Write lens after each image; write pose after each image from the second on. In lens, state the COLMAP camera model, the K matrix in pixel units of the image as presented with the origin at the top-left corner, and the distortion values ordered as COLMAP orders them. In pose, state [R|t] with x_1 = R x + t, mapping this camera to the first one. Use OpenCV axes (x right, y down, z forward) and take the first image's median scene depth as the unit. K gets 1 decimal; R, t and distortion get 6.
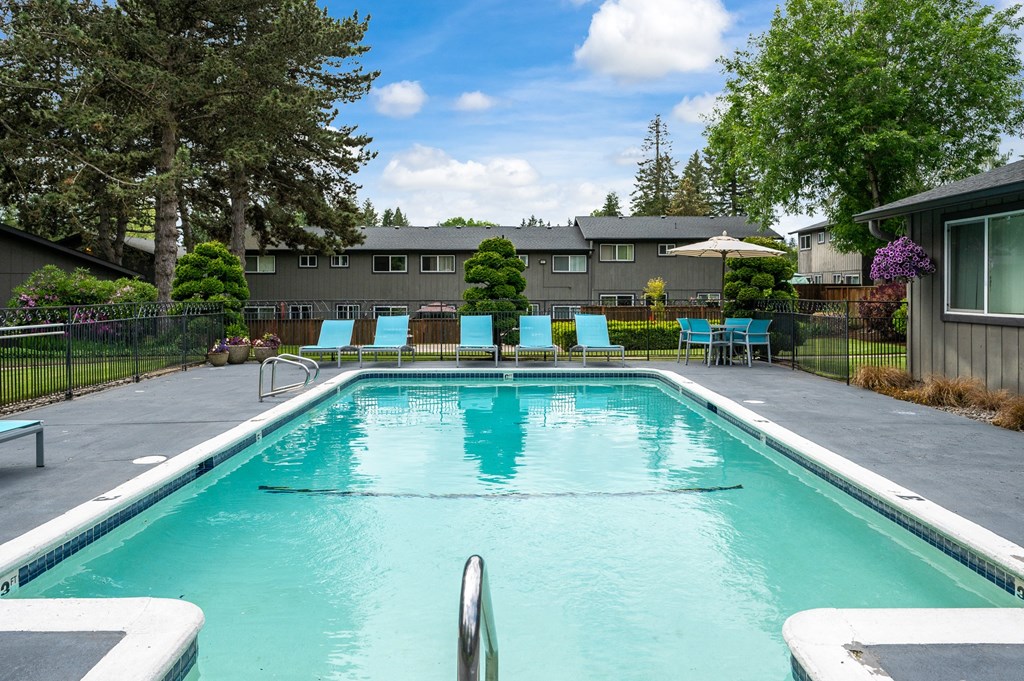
lens RADIAL K [[778.3, 0, 511.8], [0, 778.3, 300.2], [0, 0, 1]] dist [-0.025747, -0.001657]
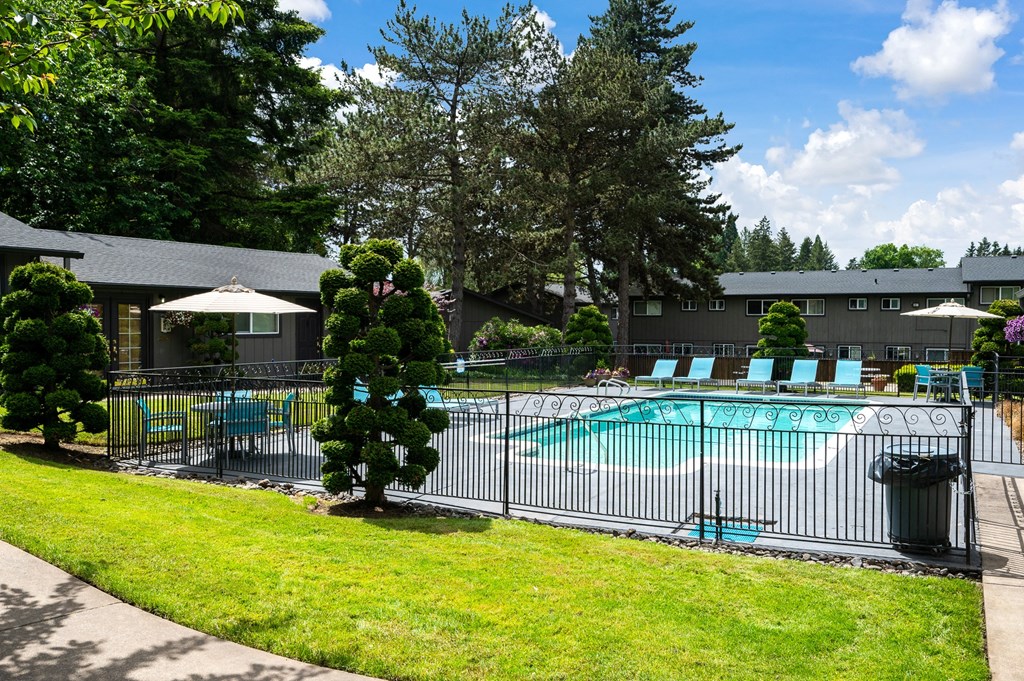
lens RADIAL K [[849.2, 0, 512.0], [0, 849.2, 340.5], [0, 0, 1]] dist [0.000074, 0.000304]
pose [[0.874081, 0.015055, -0.485546, 0.157109], [-0.011238, 0.999879, 0.010772, -0.012967], [0.485650, -0.003959, 0.874145, -0.289696]]
